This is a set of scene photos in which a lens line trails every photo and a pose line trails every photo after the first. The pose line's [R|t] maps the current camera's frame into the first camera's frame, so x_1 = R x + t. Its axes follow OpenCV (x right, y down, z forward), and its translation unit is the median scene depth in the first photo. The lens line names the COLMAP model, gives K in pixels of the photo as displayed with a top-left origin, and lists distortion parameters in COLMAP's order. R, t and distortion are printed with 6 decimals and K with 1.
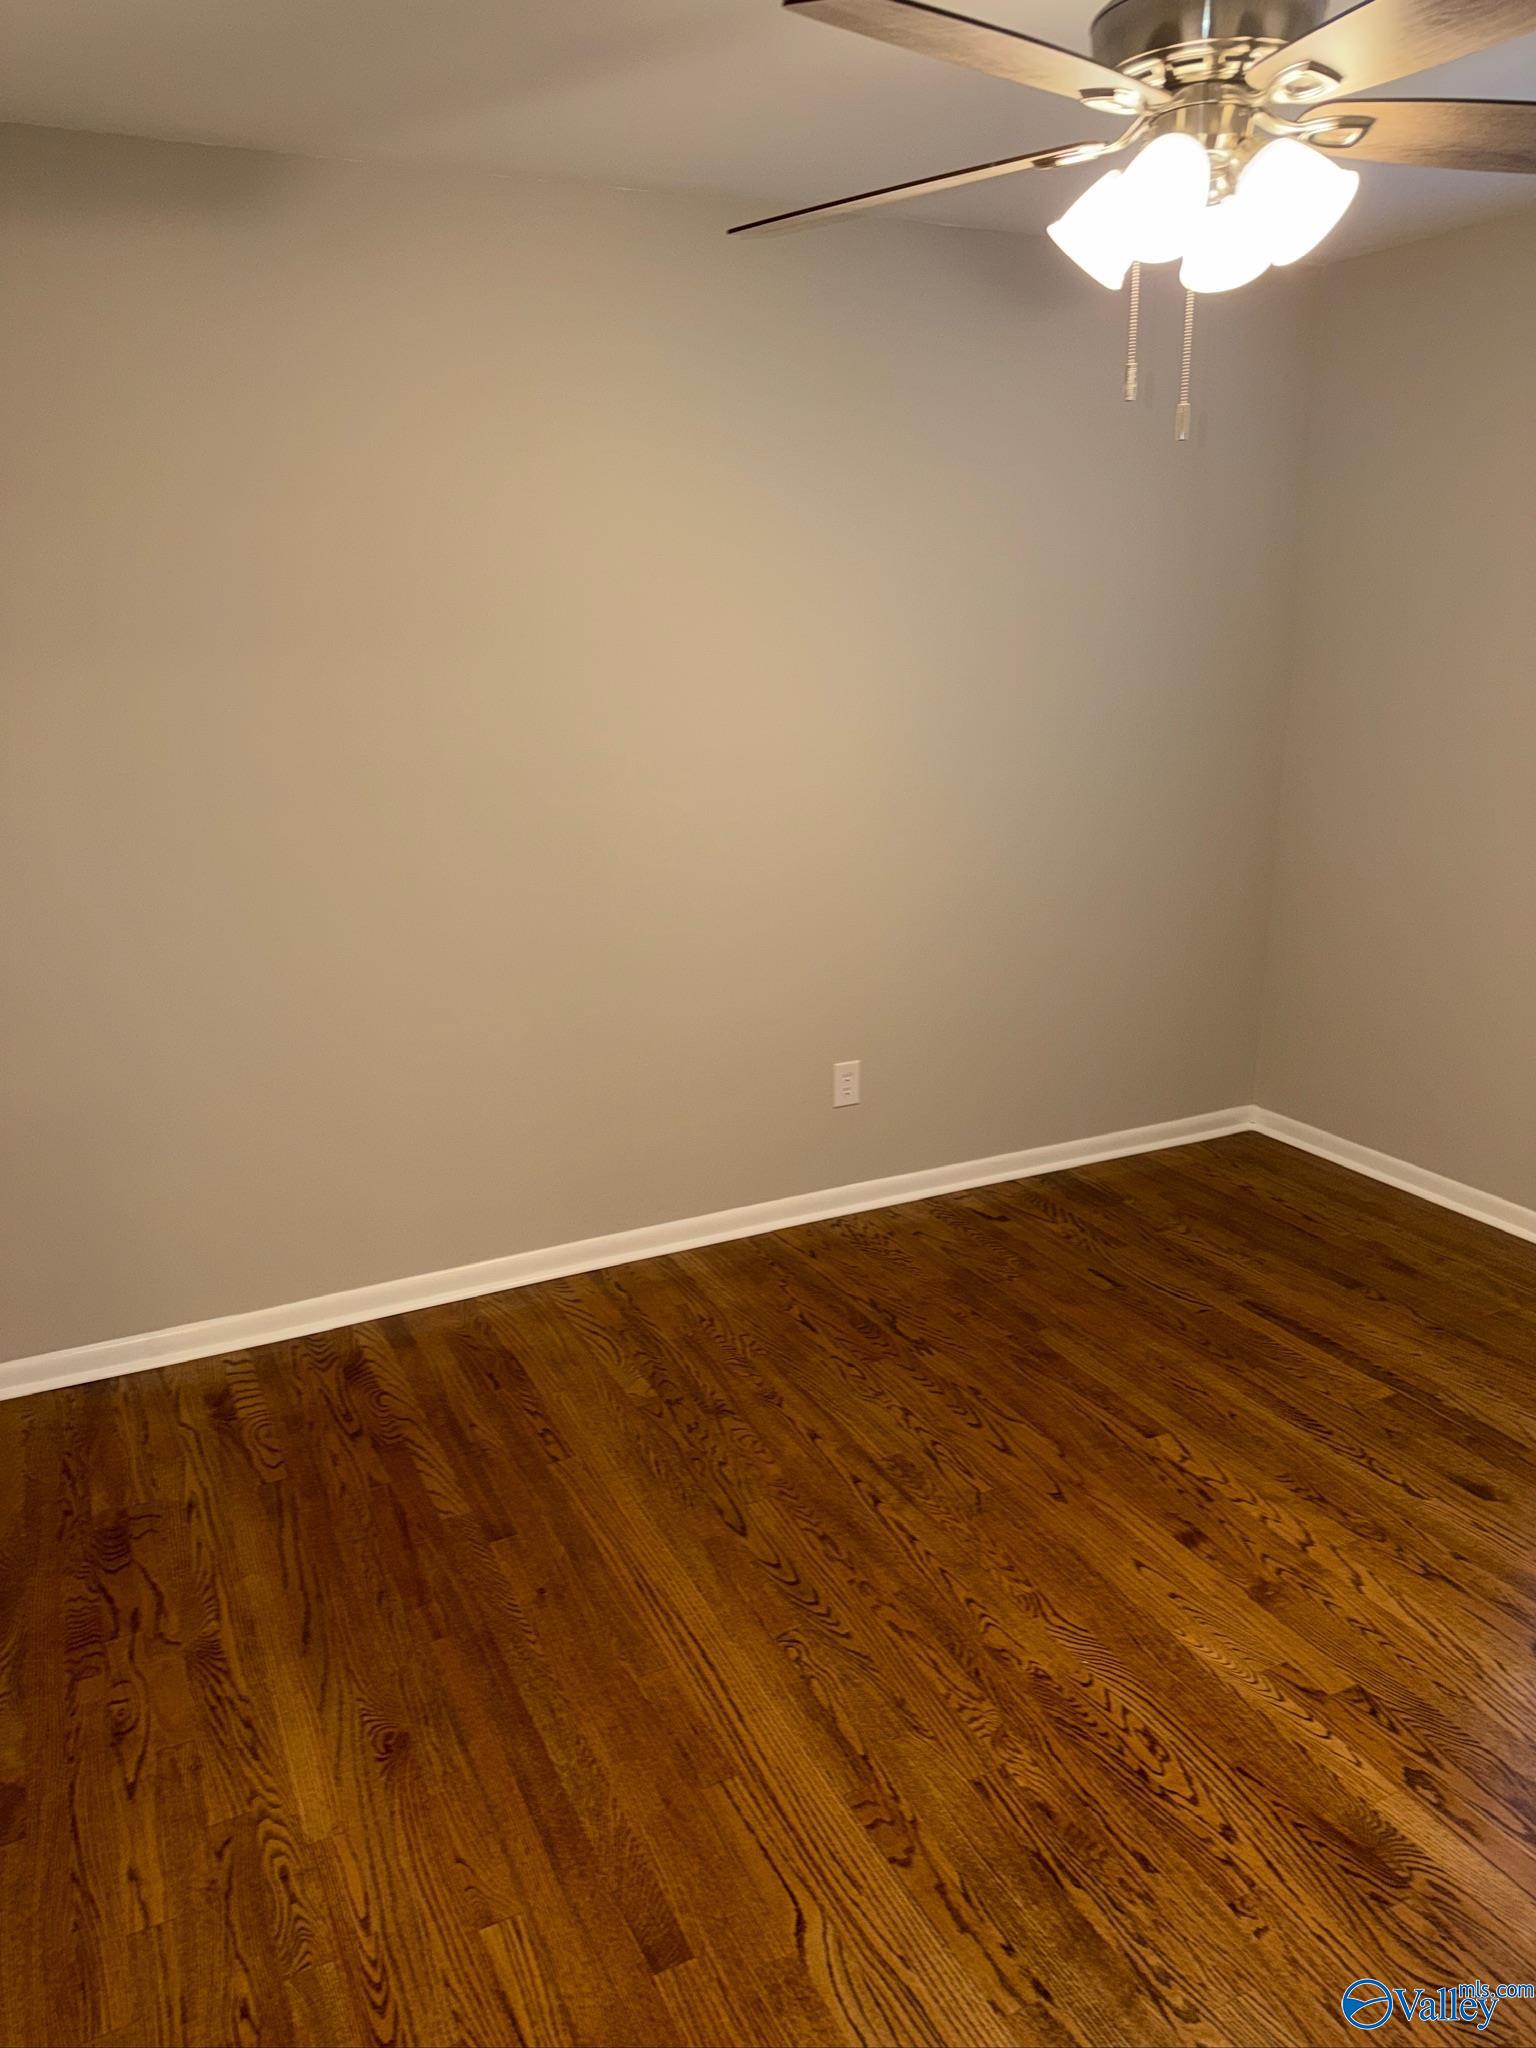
lens RADIAL K [[1451.8, 0, 753.9], [0, 1451.8, 1031.2], [0, 0, 1]] dist [0.047100, -0.040962]
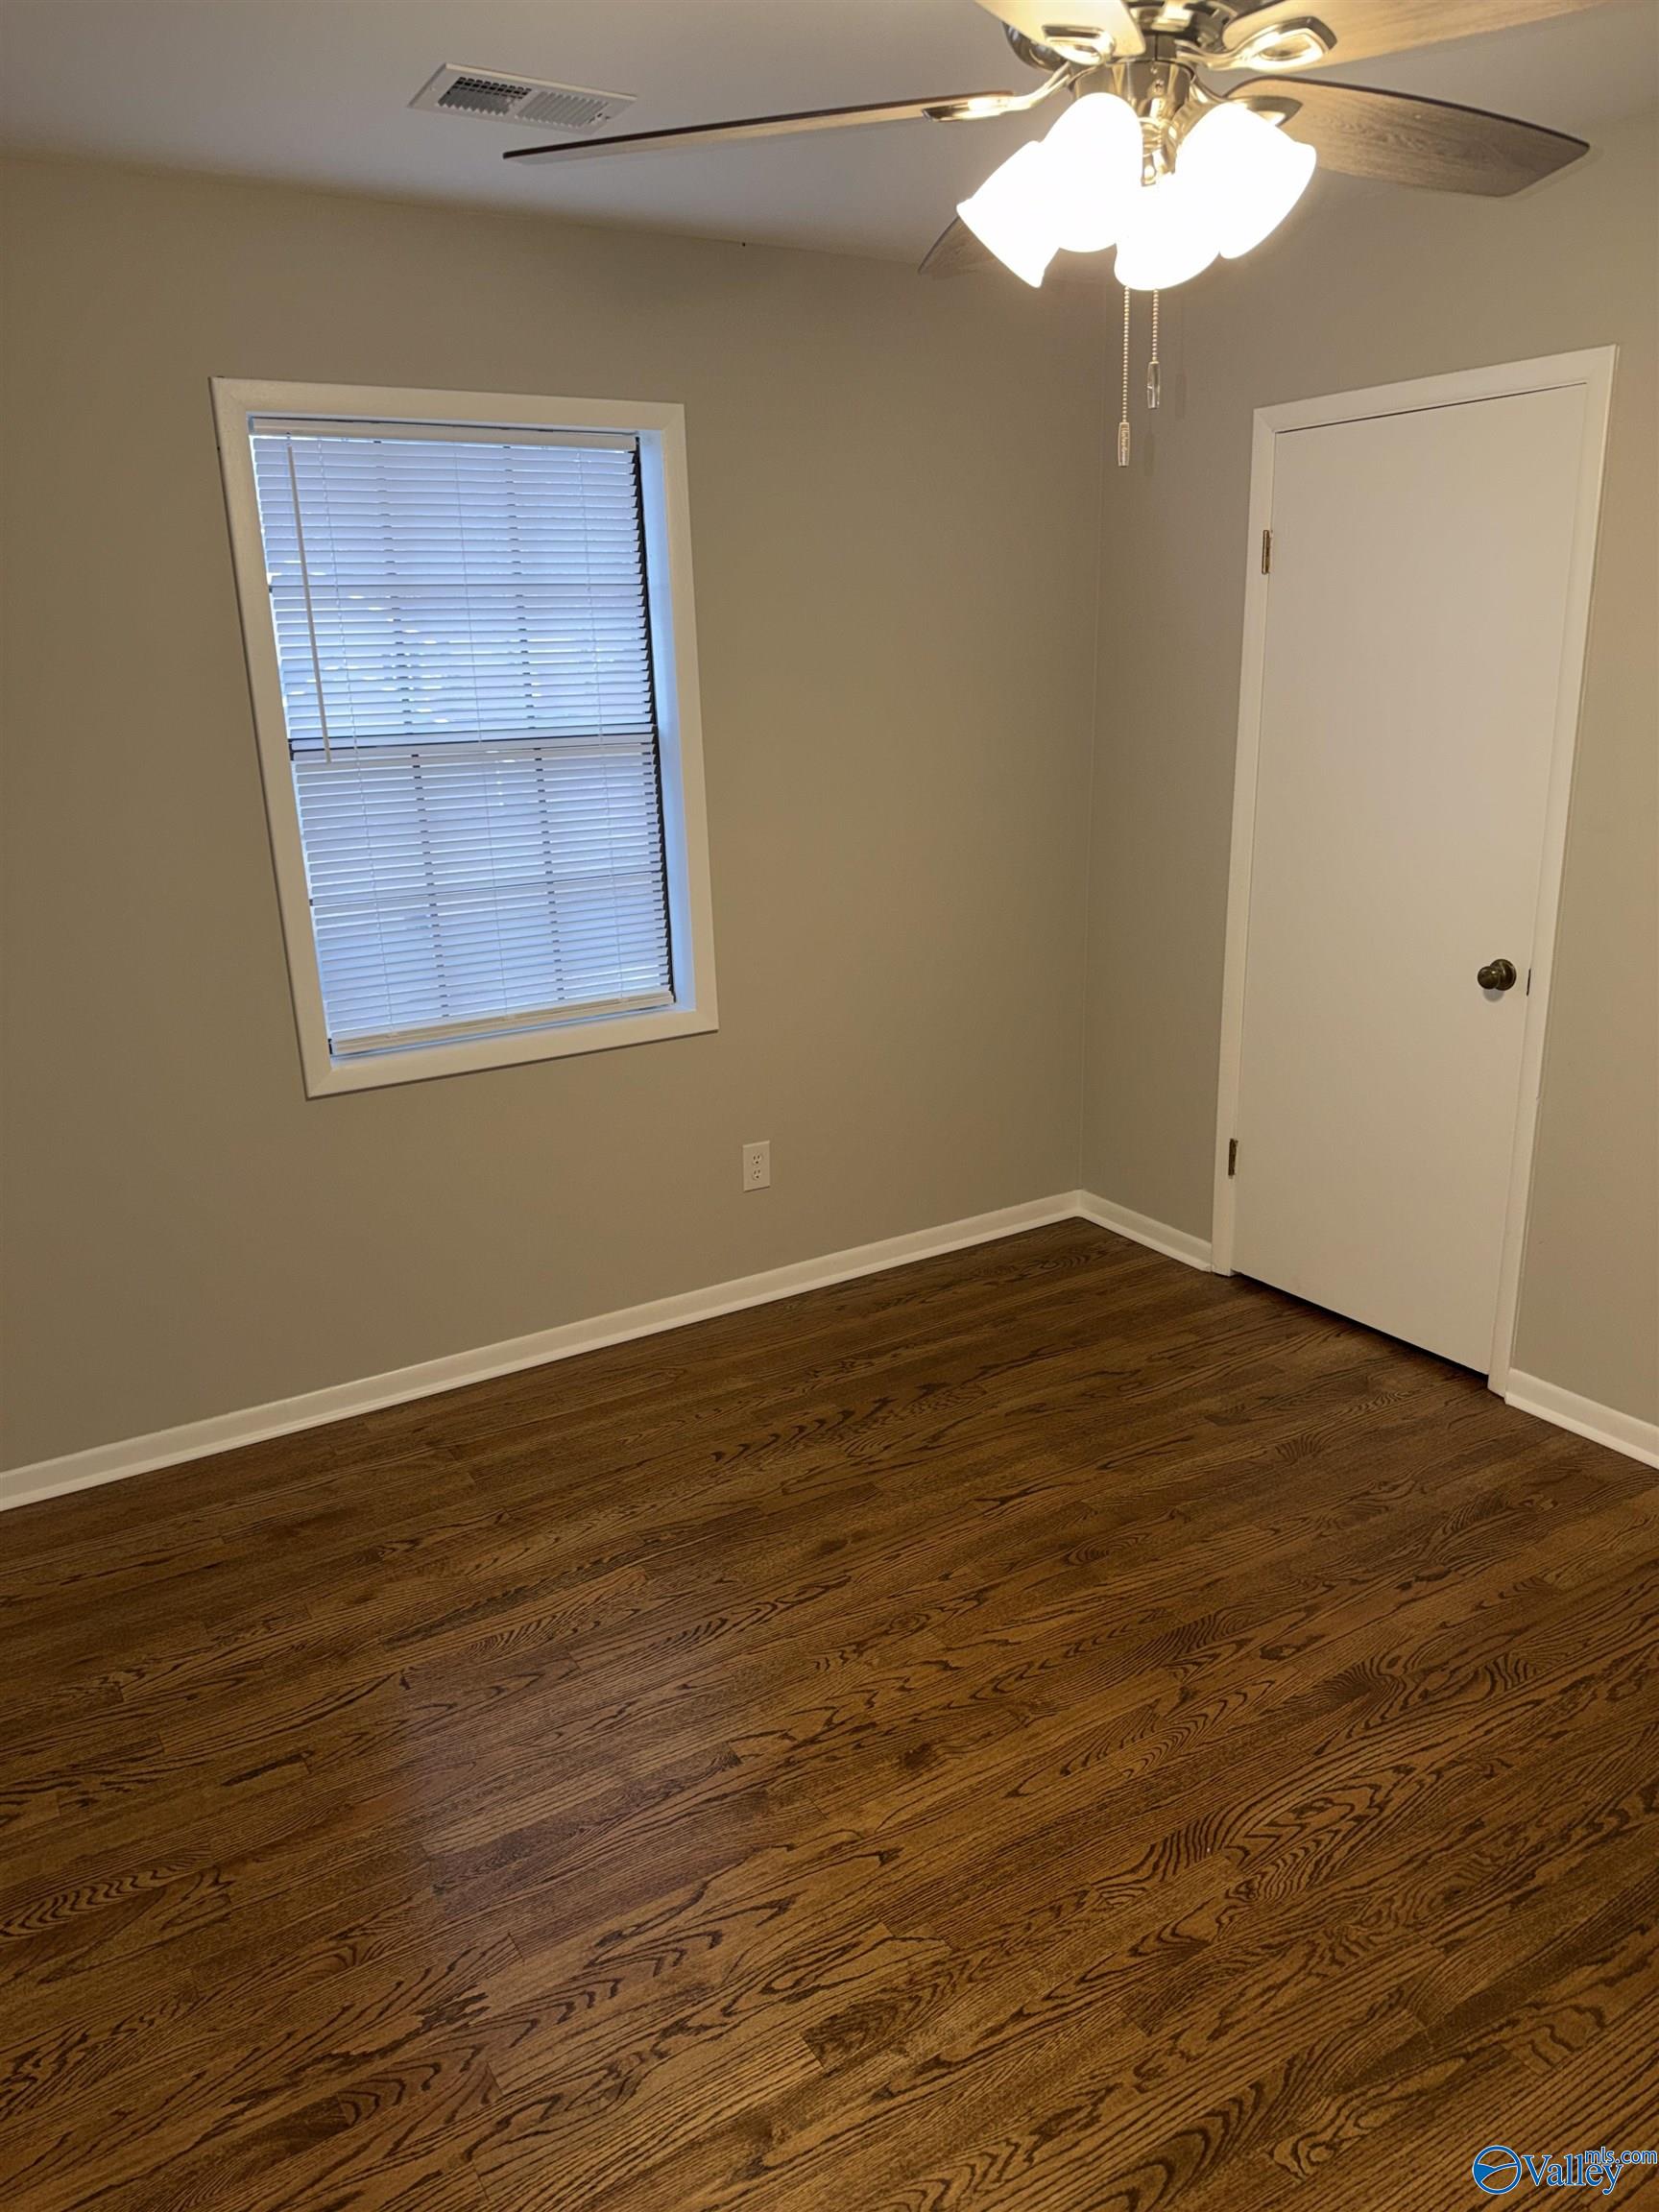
lens RADIAL K [[1568.1, 0, 845.1], [0, 1568.1, 1102.5], [0, 0, 1]] dist [0.047100, -0.040962]
pose [[-0.111090, -0.249604, 0.961955, -0.572467], [0.294175, 0.916309, 0.271733, -0.315797], [-0.949274, 0.313170, -0.028366, 1.126662]]
